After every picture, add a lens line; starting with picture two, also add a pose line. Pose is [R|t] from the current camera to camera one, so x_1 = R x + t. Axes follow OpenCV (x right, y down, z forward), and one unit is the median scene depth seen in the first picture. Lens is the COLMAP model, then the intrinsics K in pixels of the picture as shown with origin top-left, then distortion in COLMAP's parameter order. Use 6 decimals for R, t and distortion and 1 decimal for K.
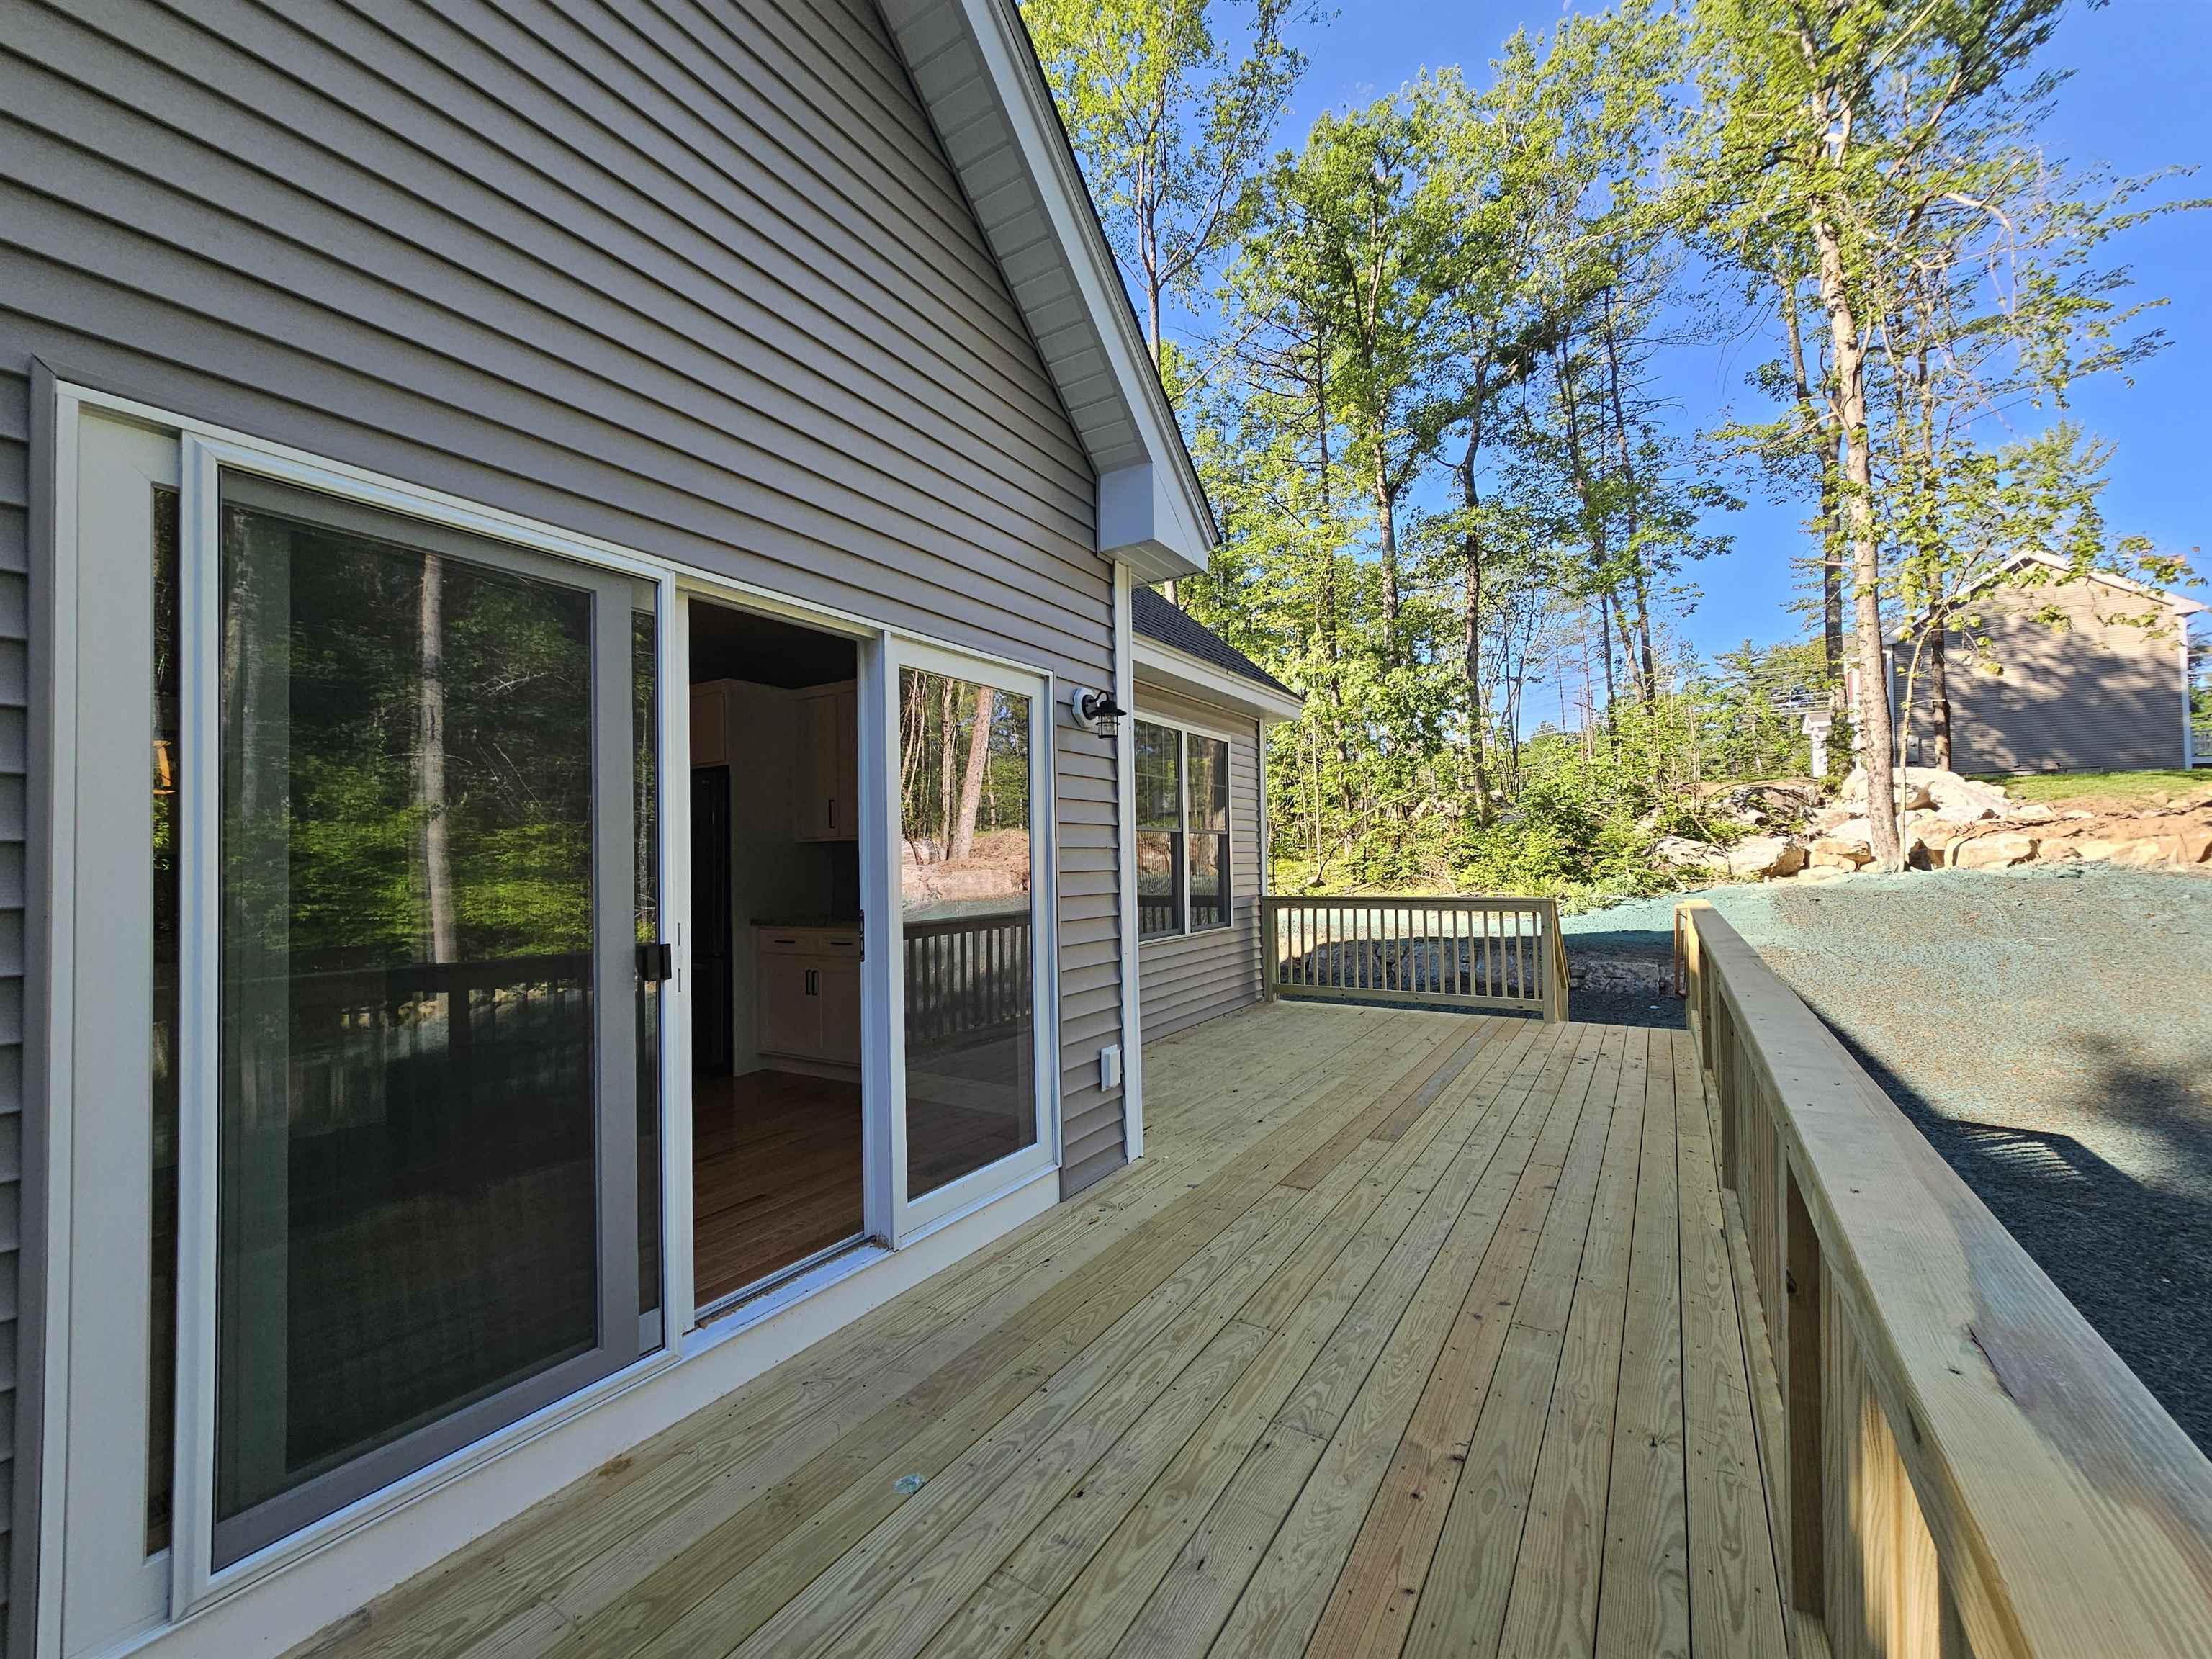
lens RADIAL K [[901.2, 0, 1098.0], [0, 901.2, 842.3], [0, 0, 1]] dist [-0.001636, 0.000090]
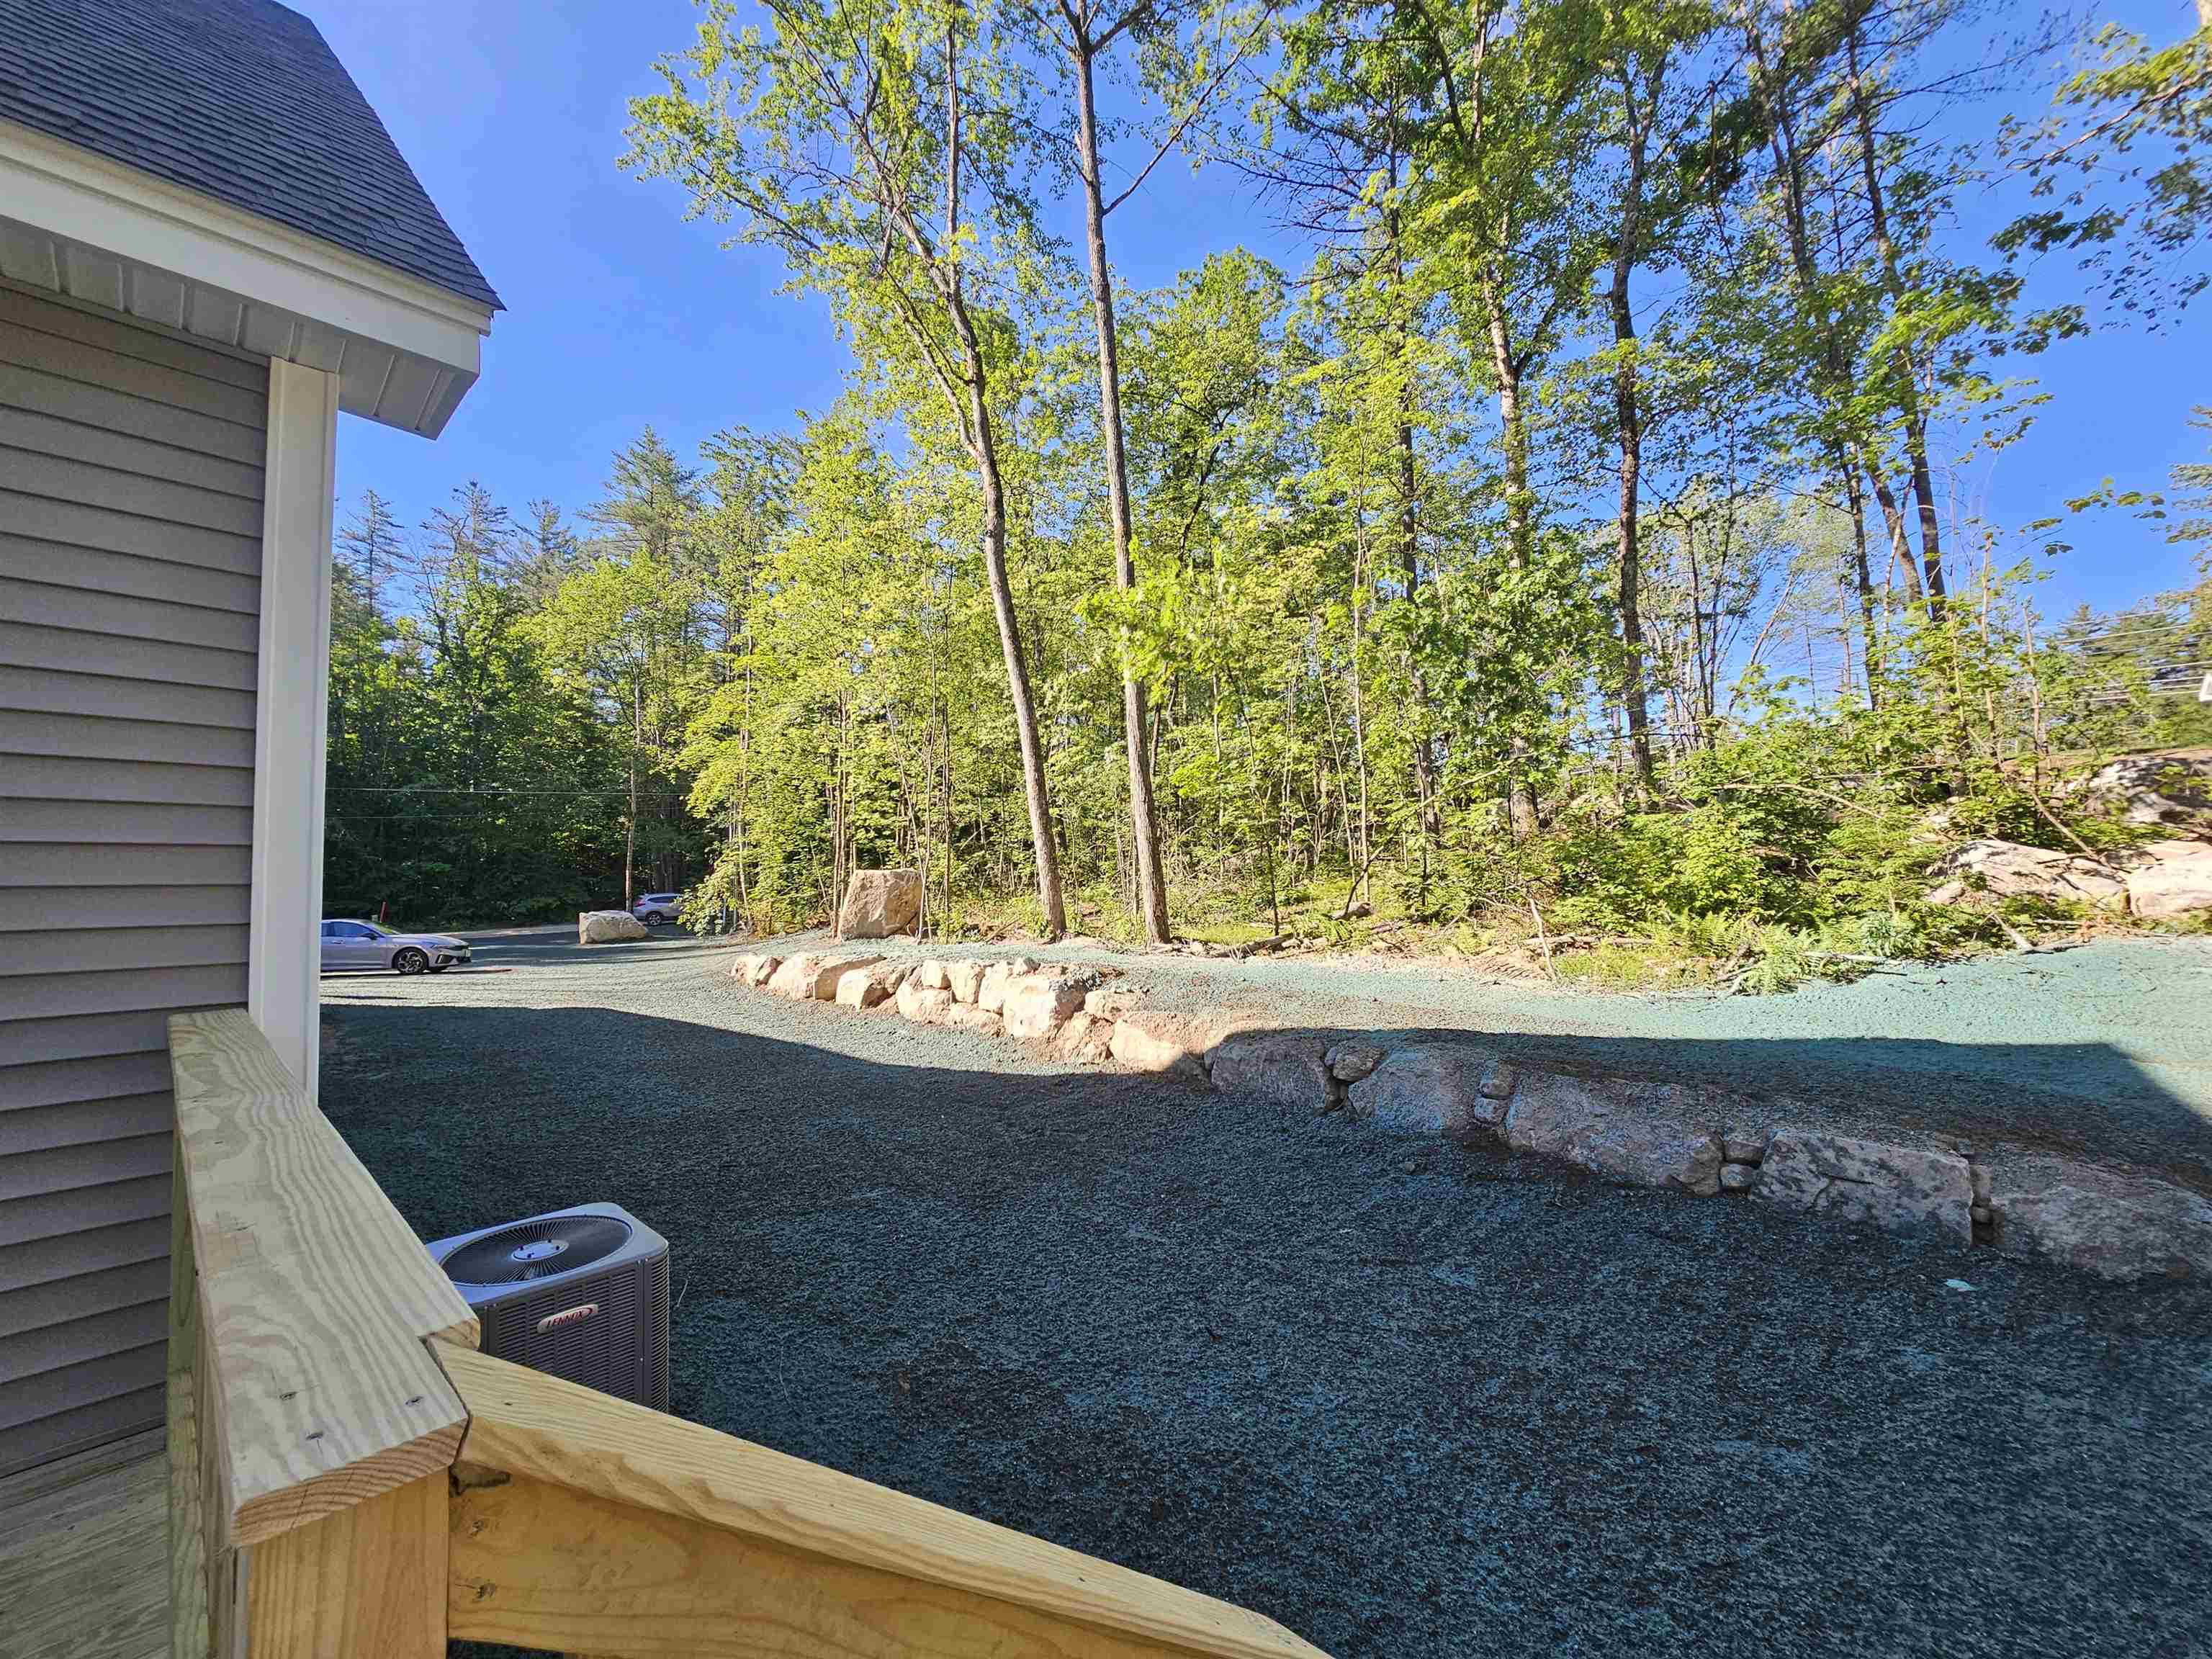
lens RADIAL K [[901.2, 0, 1098.0], [0, 901.2, 842.3], [0, 0, 1]] dist [-0.001636, 0.000090]
pose [[0.979139, -0.000362, -0.203191, 0.242031], [-0.003375, 0.999831, -0.018047, 0.006499], [0.203164, 0.018356, 0.978973, 0.392964]]
